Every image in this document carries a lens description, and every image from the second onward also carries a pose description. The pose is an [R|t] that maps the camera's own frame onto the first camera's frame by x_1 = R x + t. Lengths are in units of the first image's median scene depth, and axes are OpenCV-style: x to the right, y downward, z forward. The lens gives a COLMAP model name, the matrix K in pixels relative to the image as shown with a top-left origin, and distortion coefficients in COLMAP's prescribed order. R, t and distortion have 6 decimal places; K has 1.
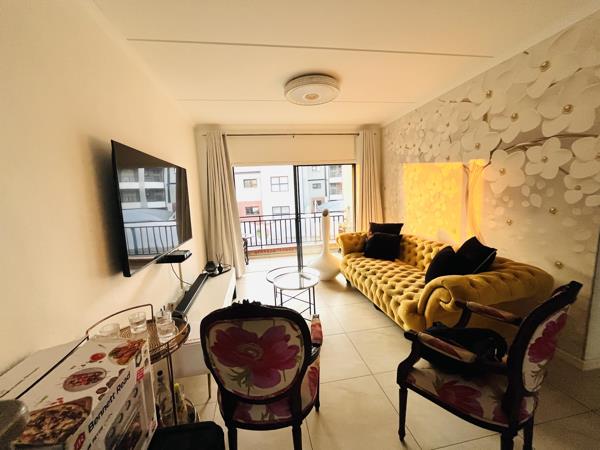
lens RADIAL K [[240.3, 0, 299.8], [0, 240.3, 224.5], [0, 0, 1]] dist [-0.014851, -0.000265]
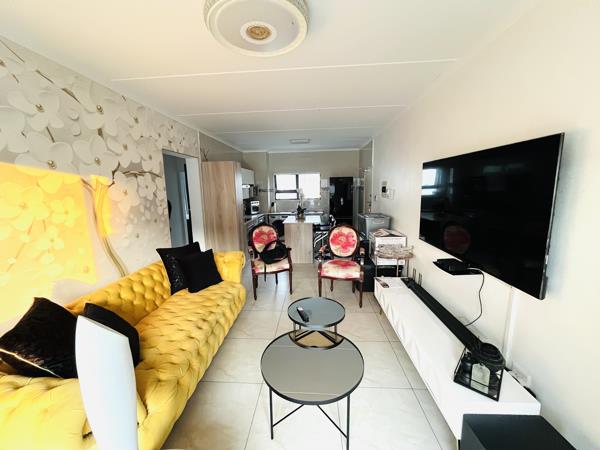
lens RADIAL K [[240.3, 0, 299.2], [0, 240.3, 226.0], [0, 0, 1]] dist [-0.014851, -0.000265]
pose [[-0.971126, 0.027647, 0.236959, -0.182129], [0.091372, 0.960626, 0.262391, -0.288801], [-0.220375, 0.276466, -0.935415, 1.885258]]
